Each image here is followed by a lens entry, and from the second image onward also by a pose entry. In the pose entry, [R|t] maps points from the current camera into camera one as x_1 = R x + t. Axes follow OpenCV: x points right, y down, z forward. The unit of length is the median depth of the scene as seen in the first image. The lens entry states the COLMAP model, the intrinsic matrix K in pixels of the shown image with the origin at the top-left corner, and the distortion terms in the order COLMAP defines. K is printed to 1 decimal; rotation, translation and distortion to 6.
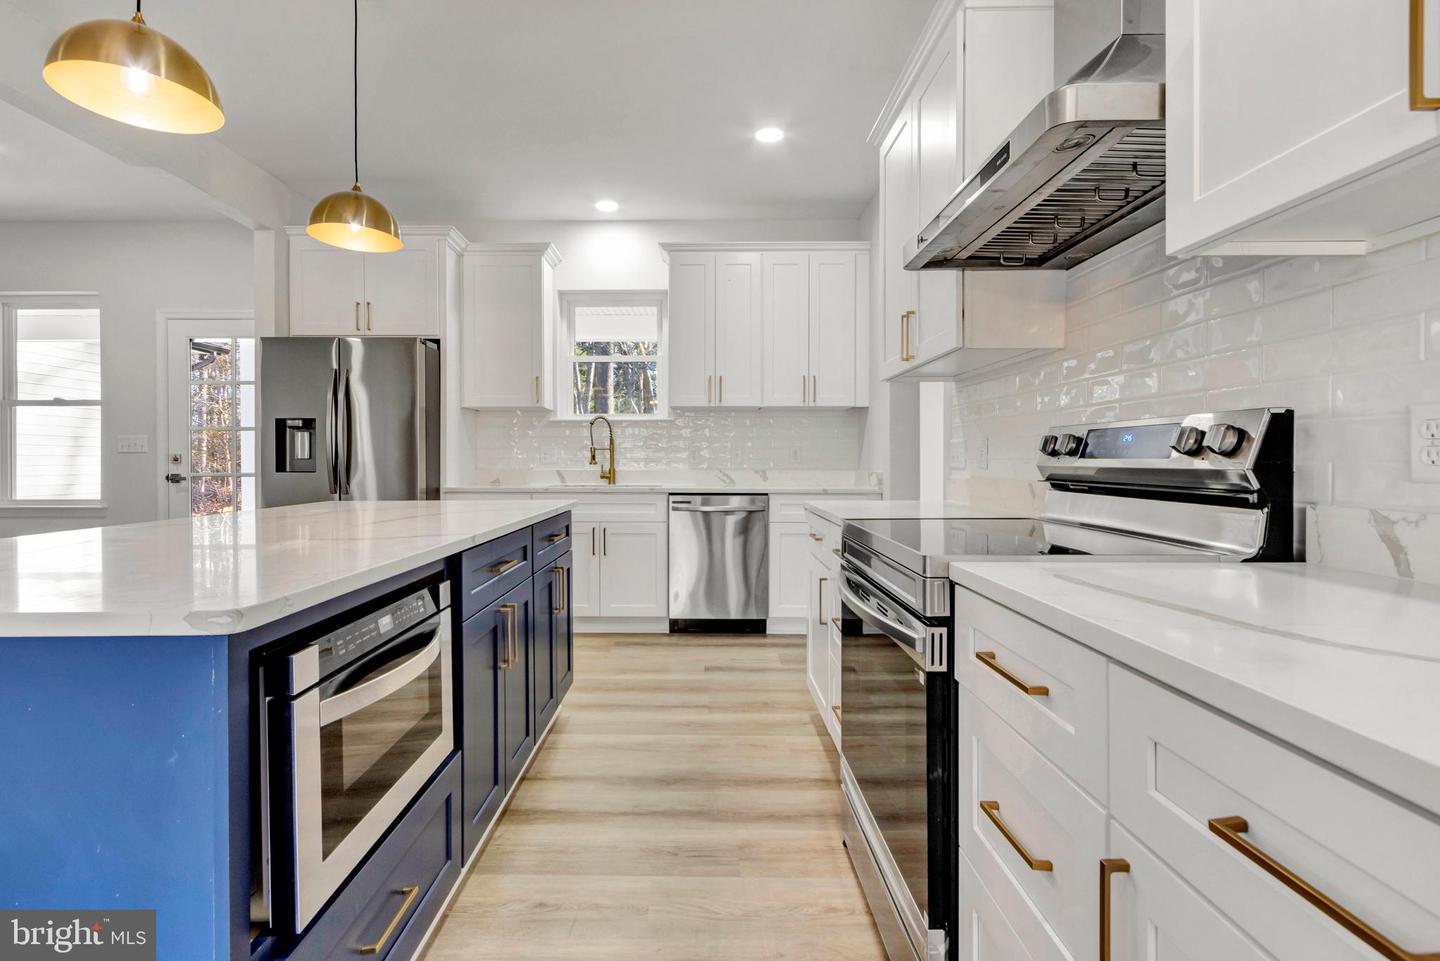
lens RADIAL K [[685.0, 0, 677.1], [0, 685.0, 470.6], [0, 0, 1]] dist [0.004575, -0.003764]
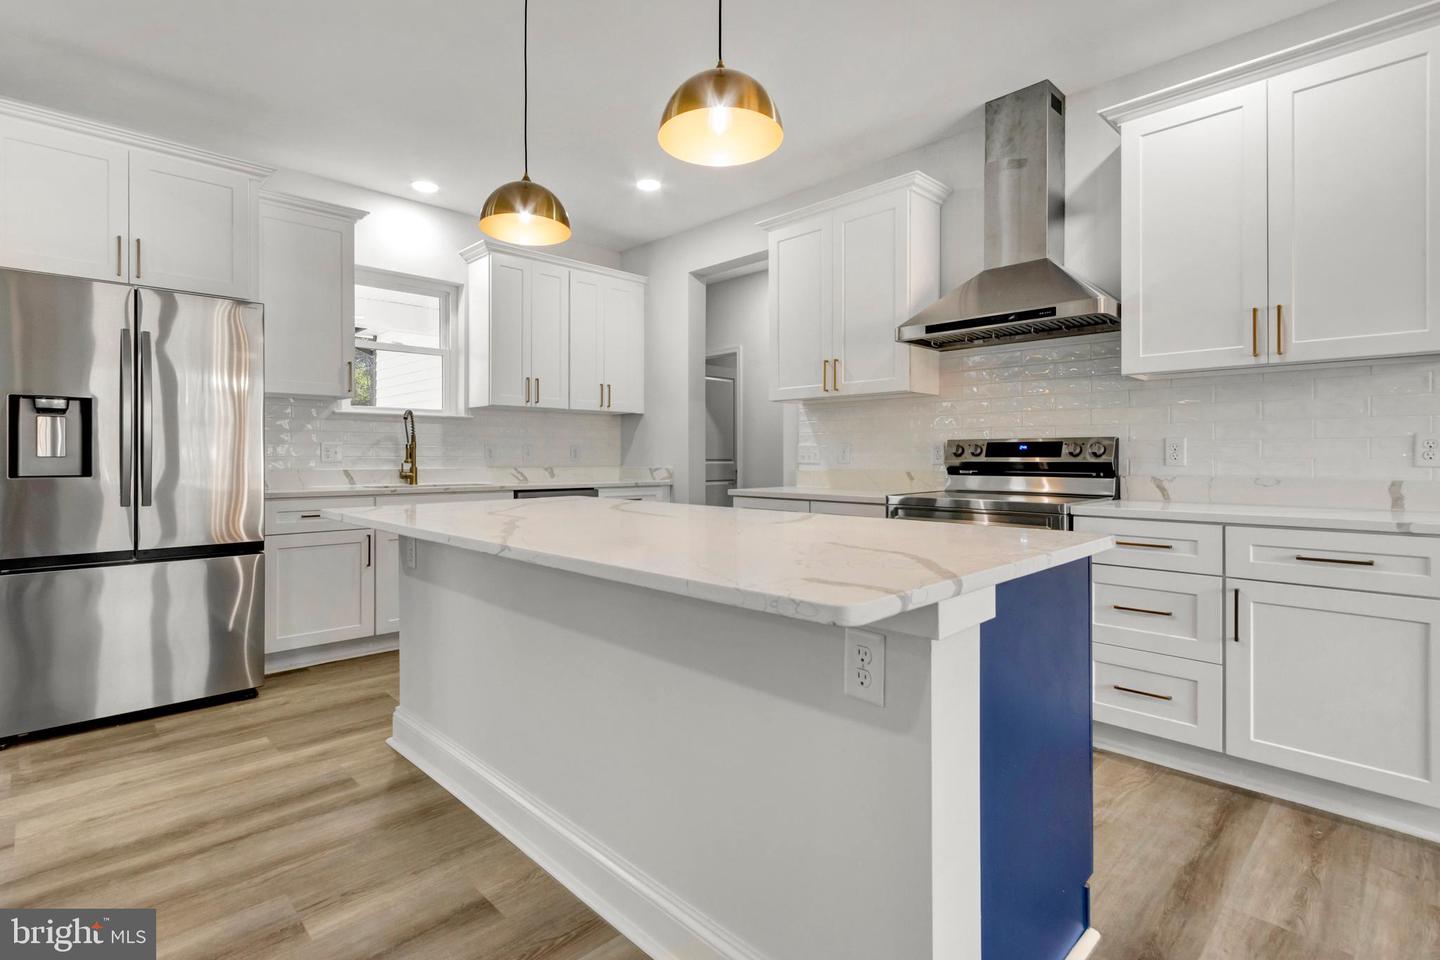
lens RADIAL K [[685.0, 0, 693.2], [0, 685.0, 459.3], [0, 0, 1]] dist [0.004575, -0.003764]
pose [[0.711699, -0.001558, 0.702483, -0.507306], [0.011233, 0.999895, -0.009162, -0.001376], [-0.702395, 0.014412, 0.711642, 0.080735]]
